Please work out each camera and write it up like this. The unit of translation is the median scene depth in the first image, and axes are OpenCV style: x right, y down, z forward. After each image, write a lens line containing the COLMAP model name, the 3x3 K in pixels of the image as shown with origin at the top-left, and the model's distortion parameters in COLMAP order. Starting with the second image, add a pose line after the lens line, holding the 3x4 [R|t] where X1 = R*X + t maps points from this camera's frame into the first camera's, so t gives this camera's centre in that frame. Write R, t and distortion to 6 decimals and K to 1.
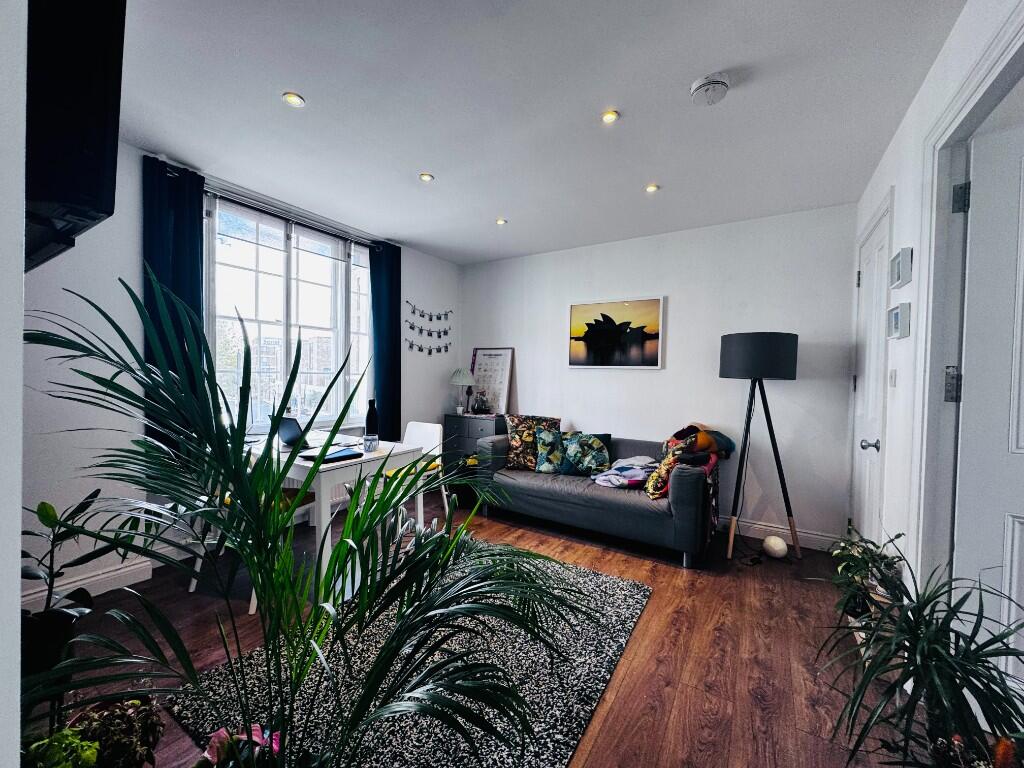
lens RADIAL K [[408.4, 0, 512.0], [0, 408.4, 384.0], [0, 0, 1]] dist [-0.001244, -0.000071]
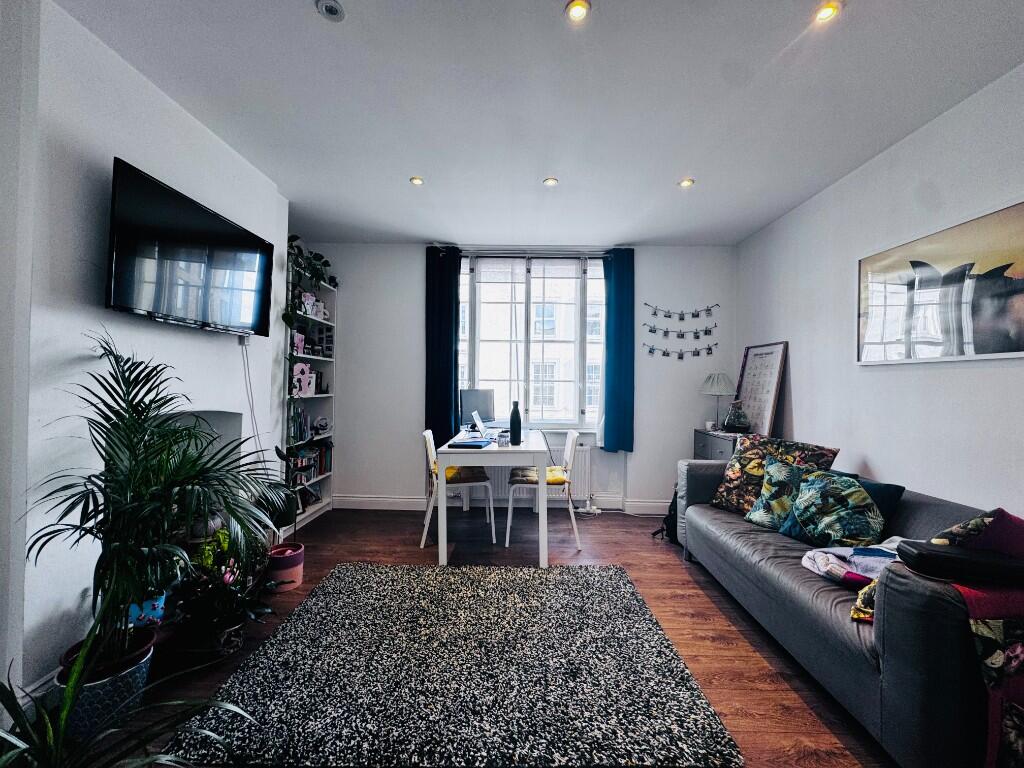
lens RADIAL K [[408.4, 0, 512.0], [0, 408.4, 384.0], [0, 0, 1]] dist [-0.001244, -0.000071]
pose [[0.519672, -0.013224, -0.854264, 0.420747], [-0.023406, 0.999285, -0.029707, 0.017817], [0.854045, 0.035433, 0.518990, 0.291928]]
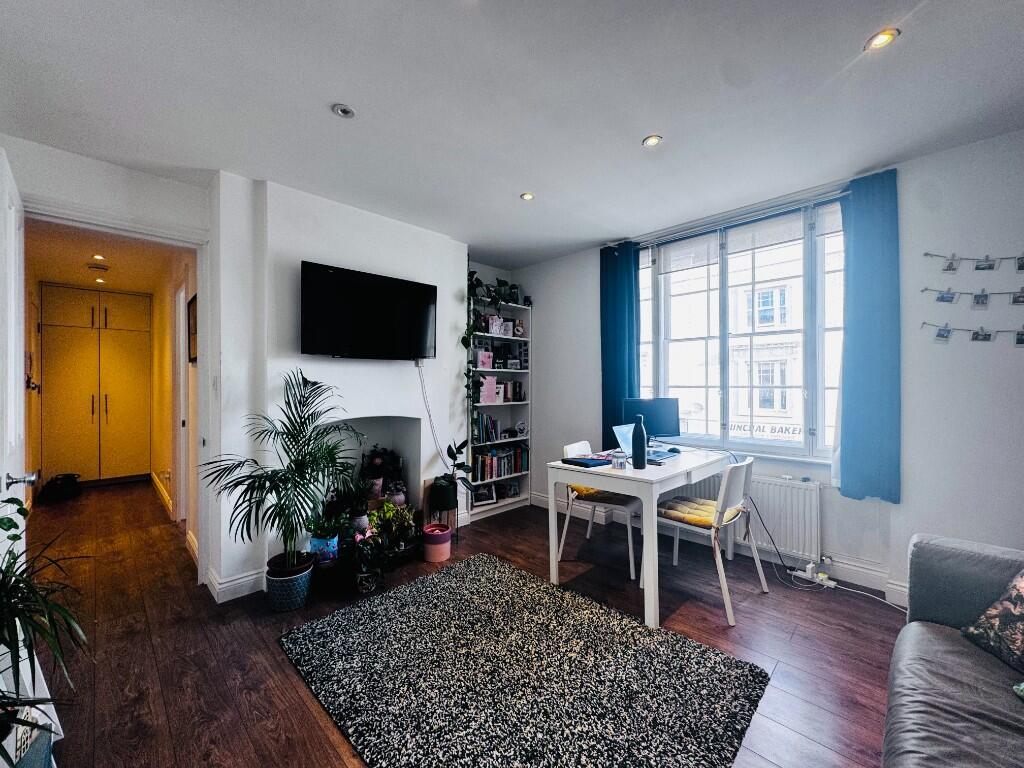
lens RADIAL K [[409.2, 0, 512.0], [0, 409.2, 384.0], [0, 0, 1]] dist [-0.001342, -0.000045]
pose [[-0.223251, -0.017008, -0.974613, 0.438963], [-0.022128, 0.999679, -0.012377, -0.010621], [0.974510, 0.018803, -0.223555, 0.650916]]
